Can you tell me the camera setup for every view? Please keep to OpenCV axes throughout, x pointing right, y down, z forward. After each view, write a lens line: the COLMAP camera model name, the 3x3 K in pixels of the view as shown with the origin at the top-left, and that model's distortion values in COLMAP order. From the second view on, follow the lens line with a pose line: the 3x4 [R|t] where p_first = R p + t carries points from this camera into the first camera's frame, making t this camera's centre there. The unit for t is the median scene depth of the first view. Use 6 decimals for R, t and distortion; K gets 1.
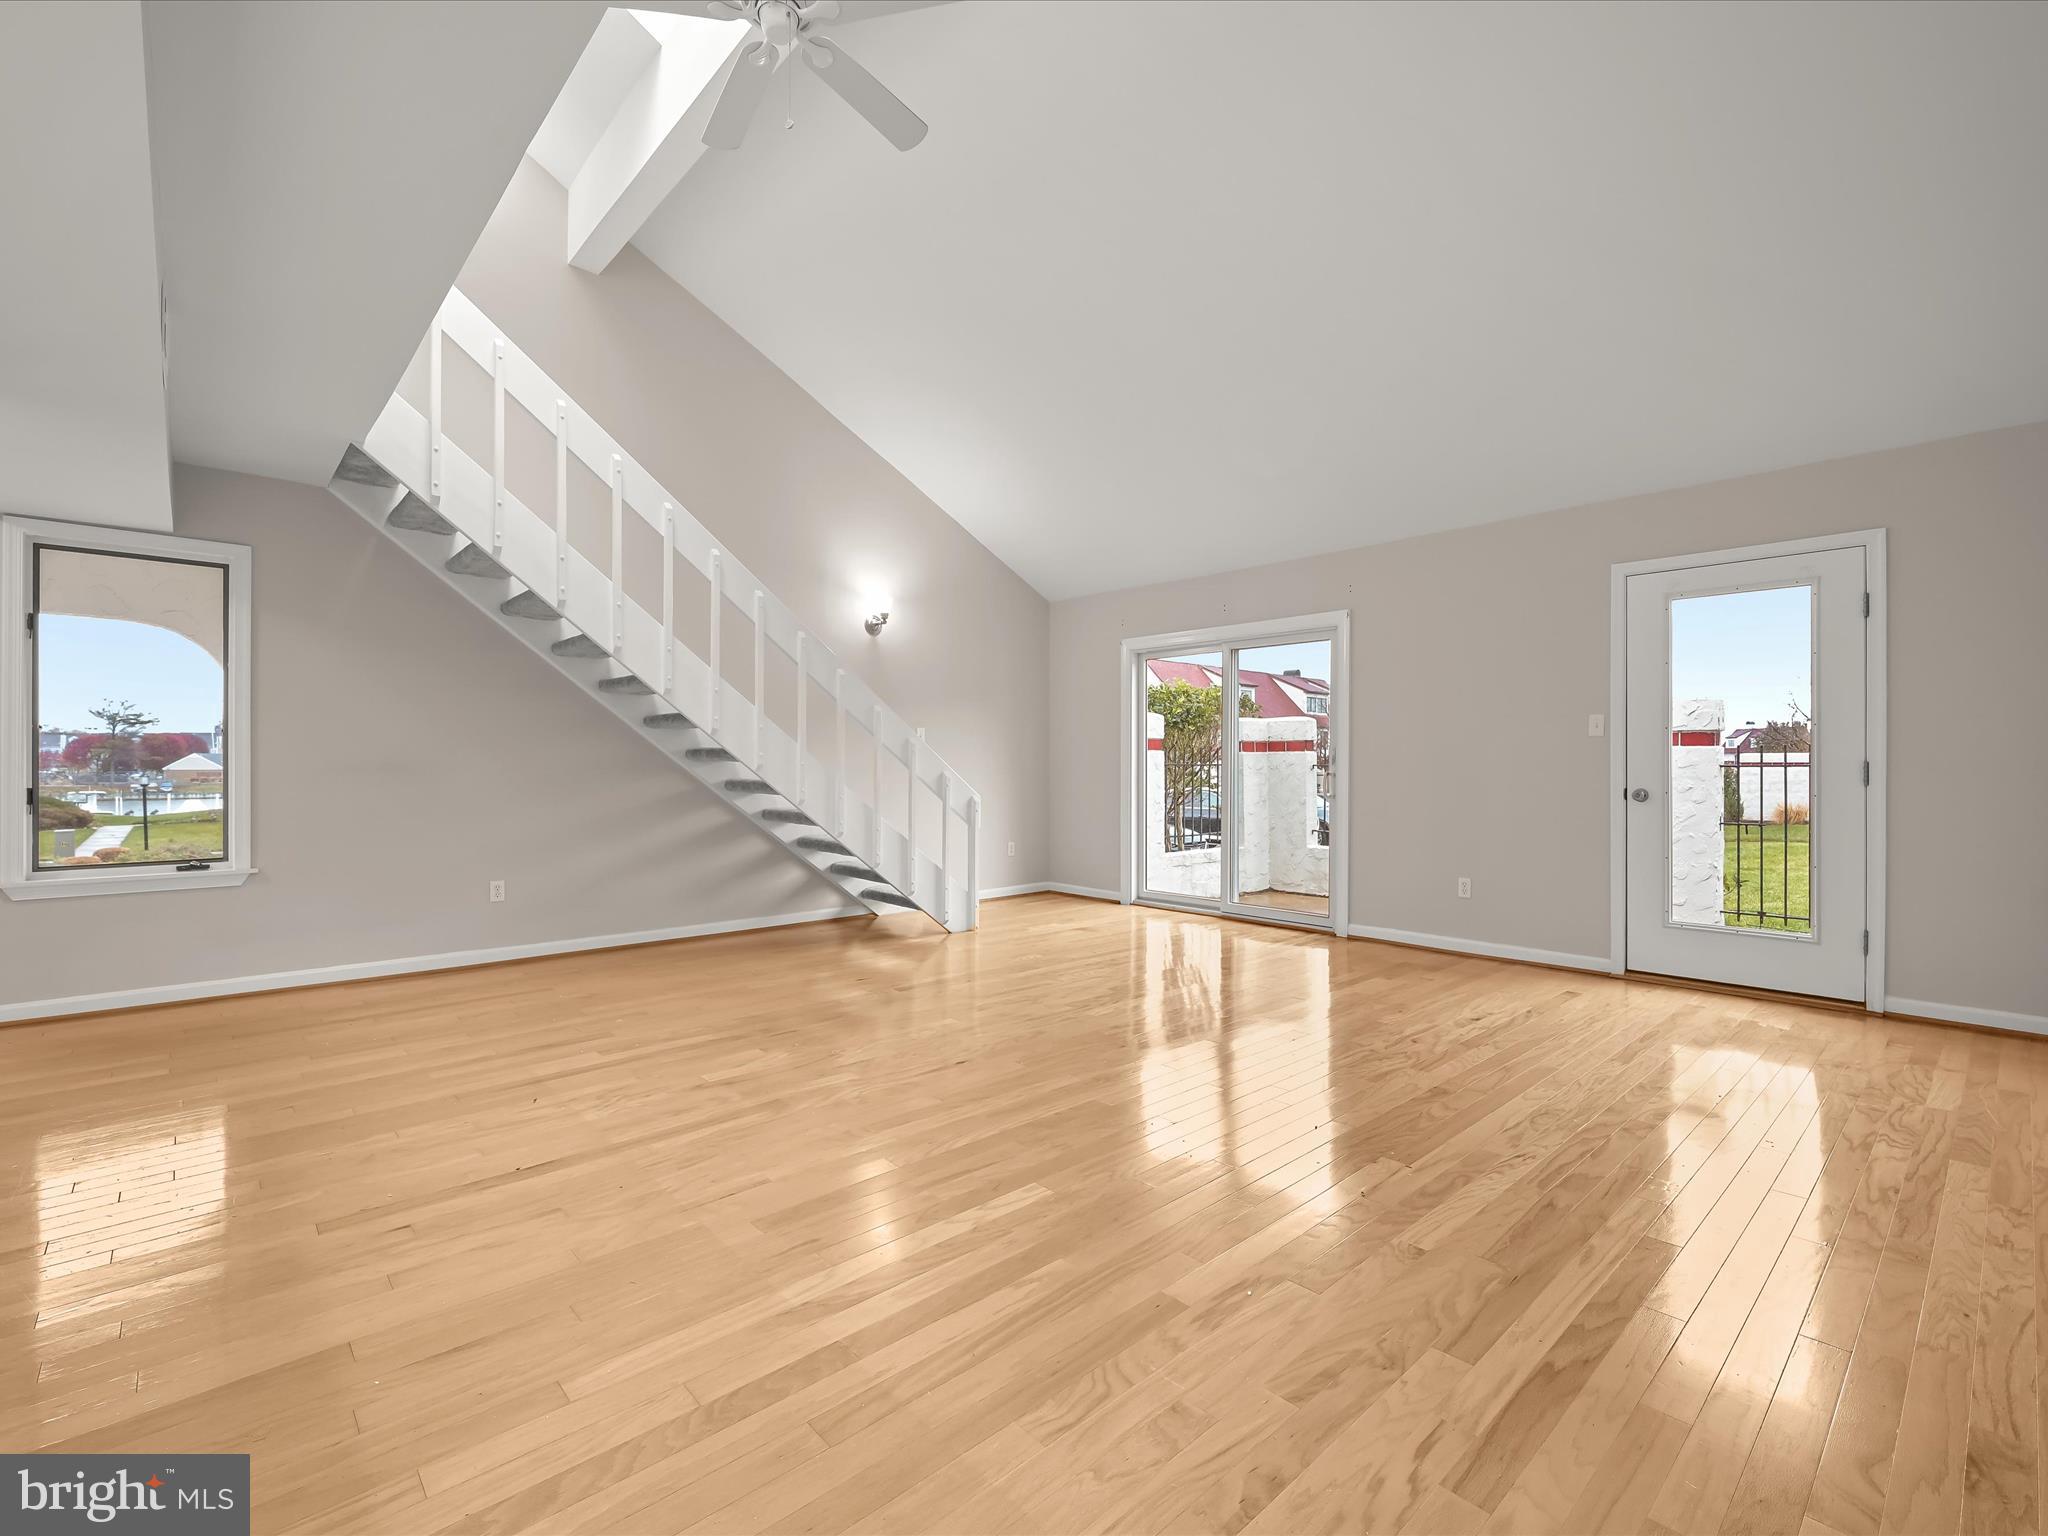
lens RADIAL K [[920.5, 0, 1033.2], [0, 920.5, 759.2], [0, 0, 1]] dist [-0.002165, -0.001646]
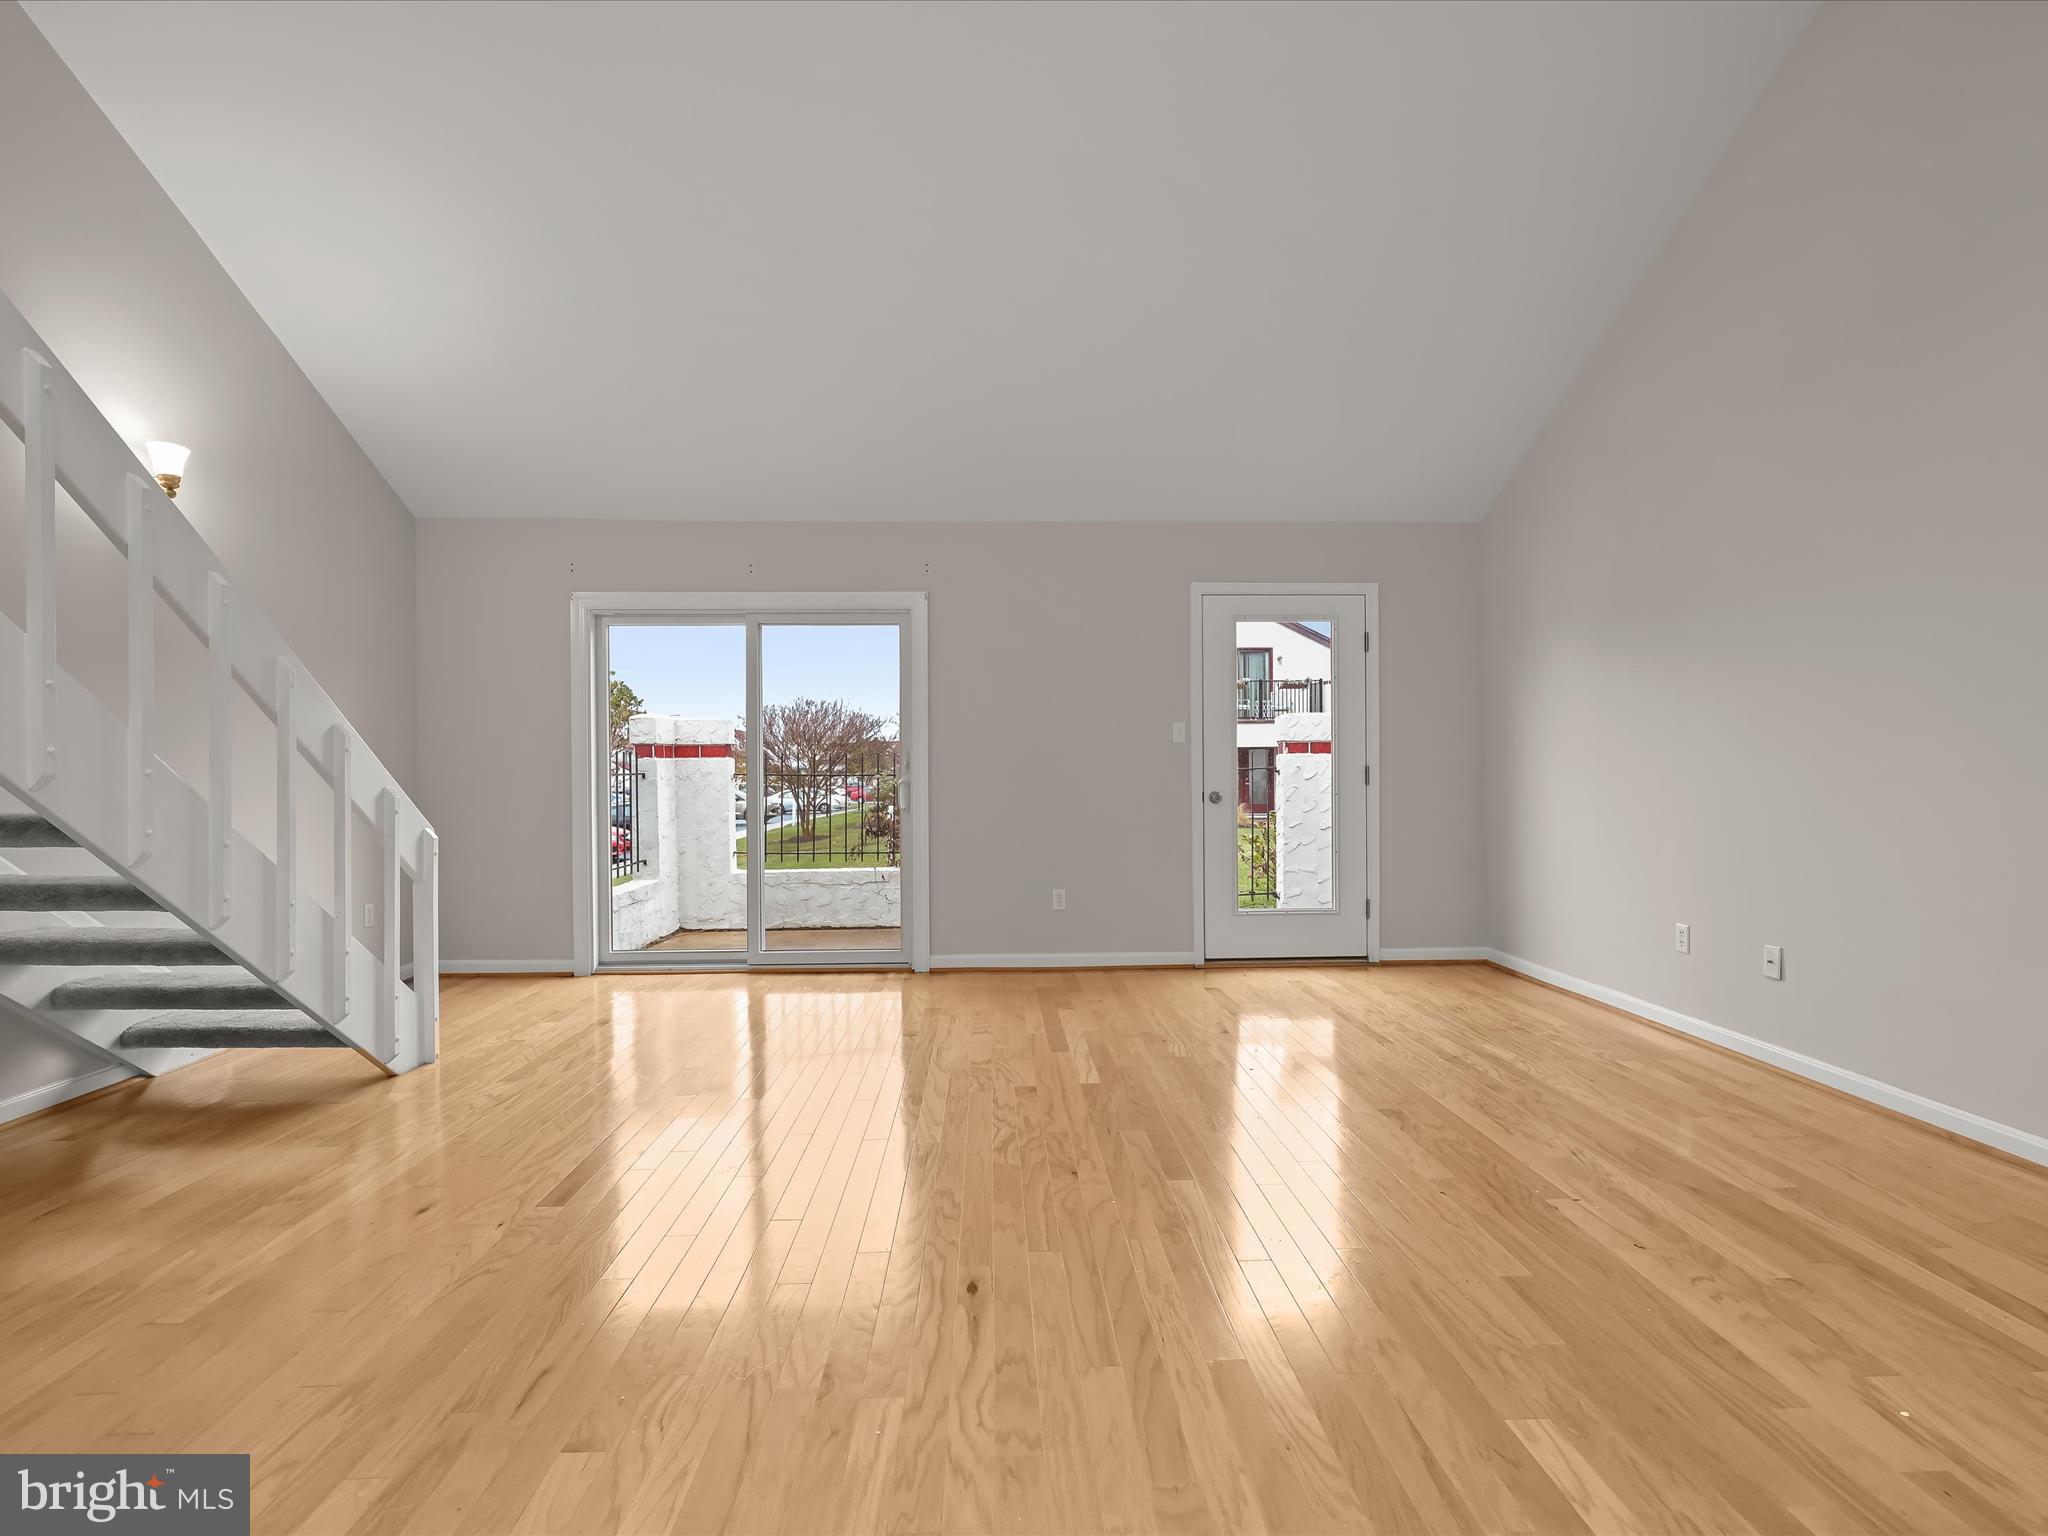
lens RADIAL K [[979.6, 0, 1024.6], [0, 979.6, 776.7], [0, 0, 1]] dist [-0.001568, 0.001951]
pose [[0.653674, -0.007938, 0.756735, -0.416828], [0.002841, 0.999964, 0.008035, 0.005001], [-0.756771, -0.003102, 0.653673, 0.465964]]
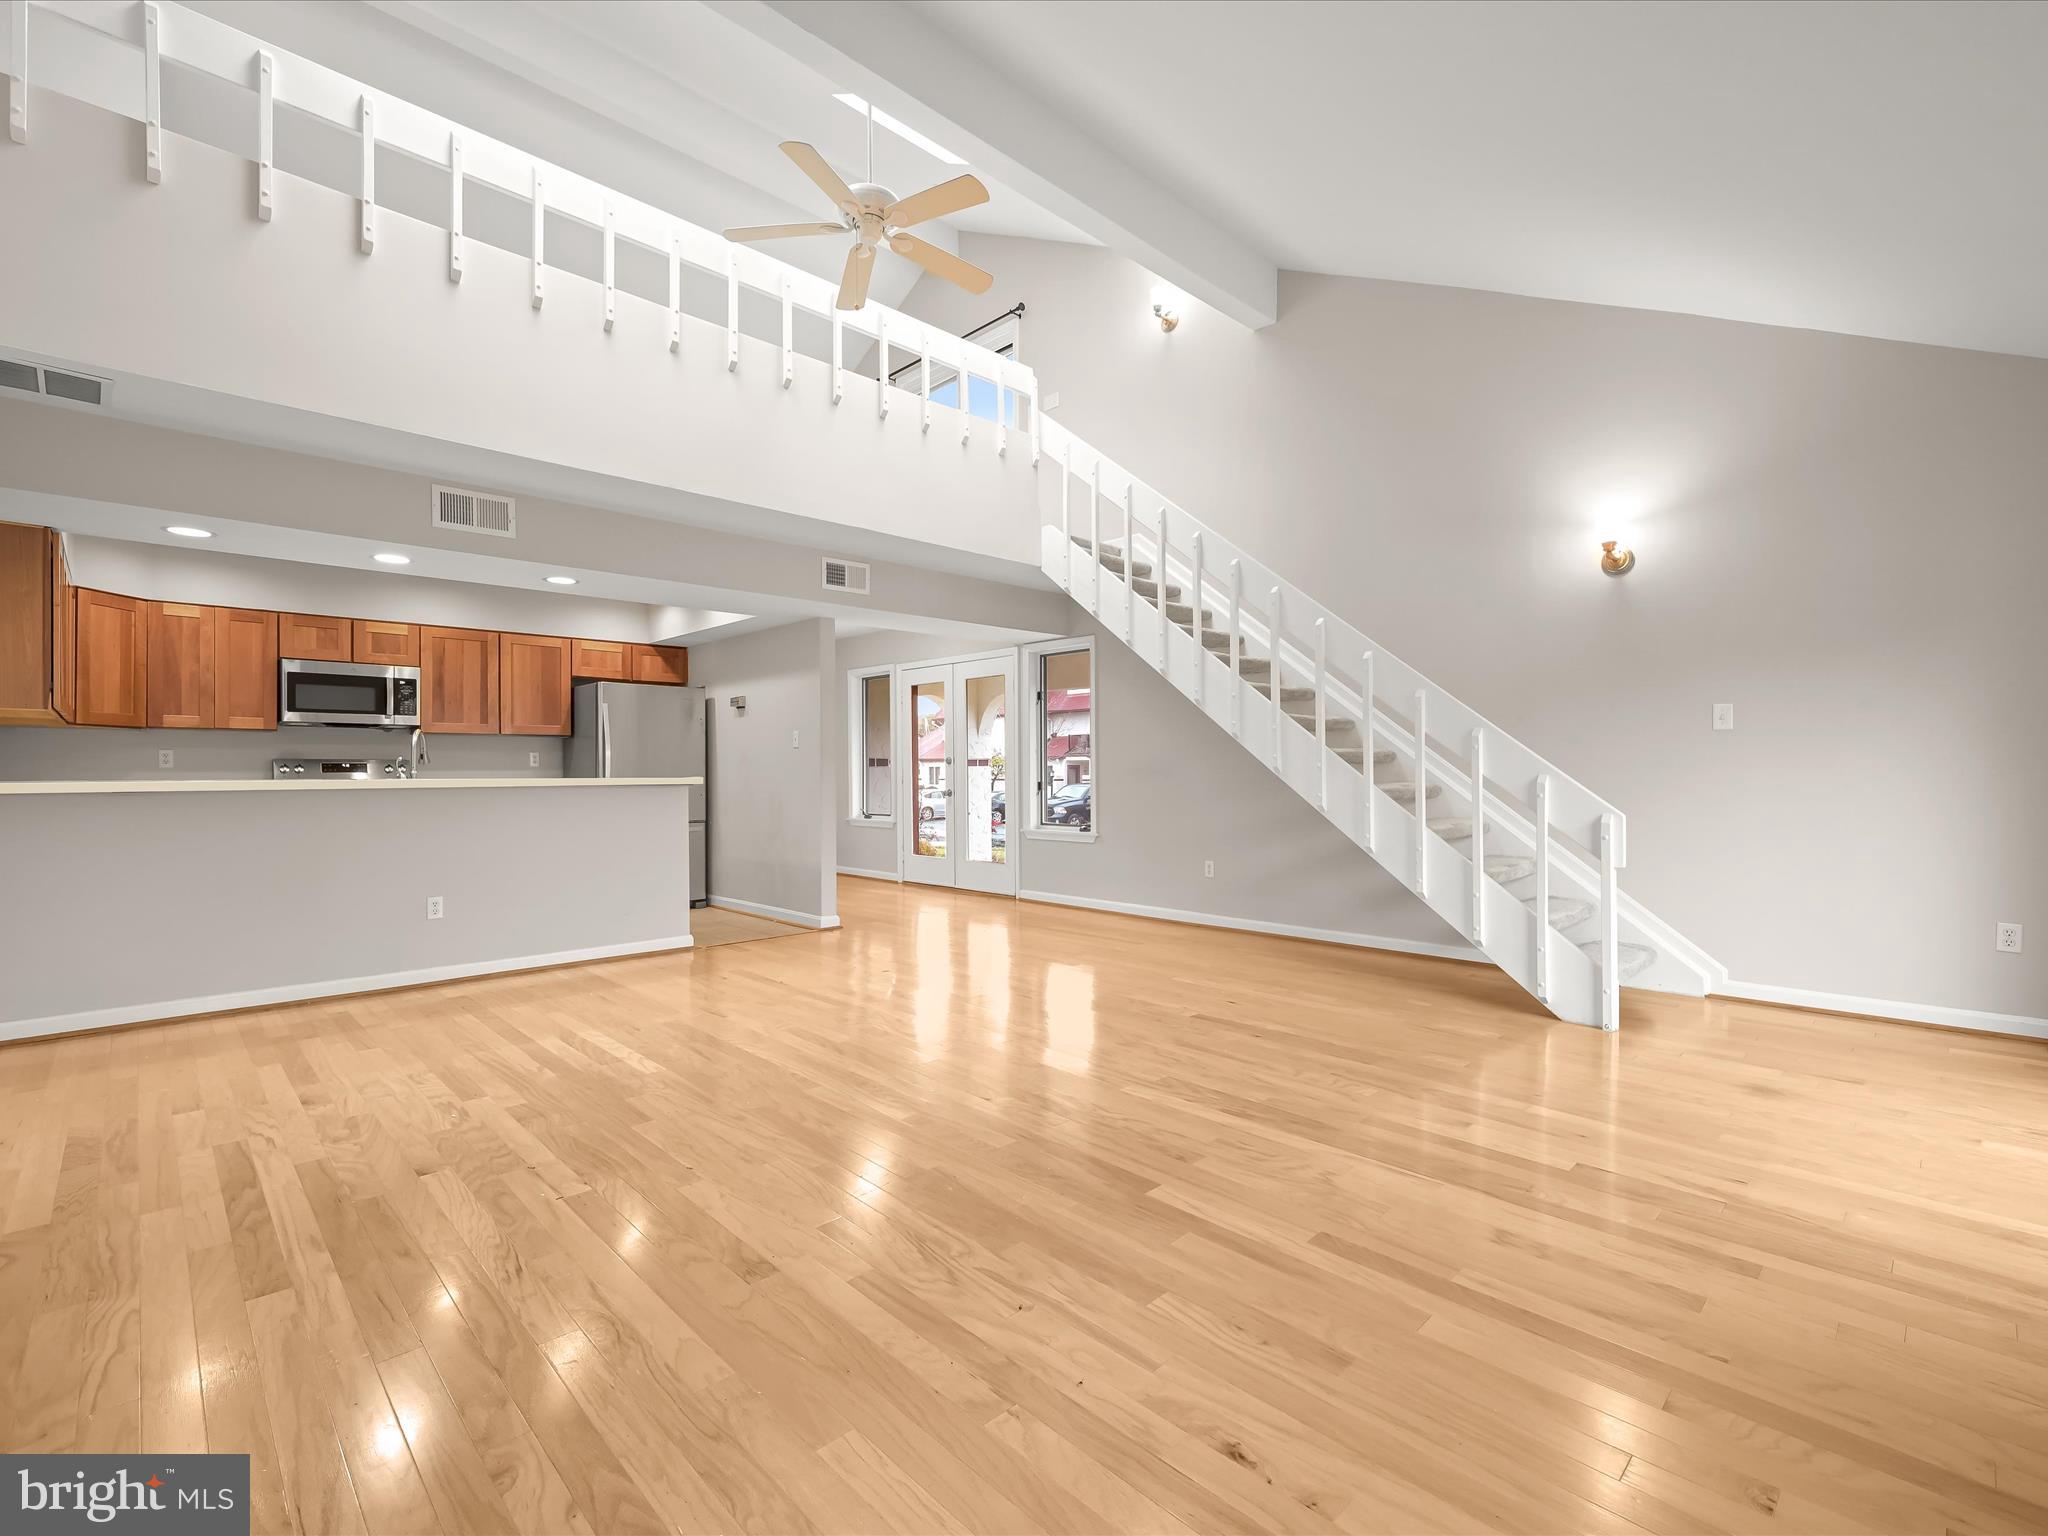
lens RADIAL K [[920.5, 0, 1023.3], [0, 920.5, 761.9], [0, 0, 1]] dist [-0.002165, -0.001646]
pose [[0.024843, -0.011444, -0.999626, 0.810774], [0.009448, 0.999893, -0.011212, 0.010261], [0.999647, -0.009166, 0.024949, 0.867862]]
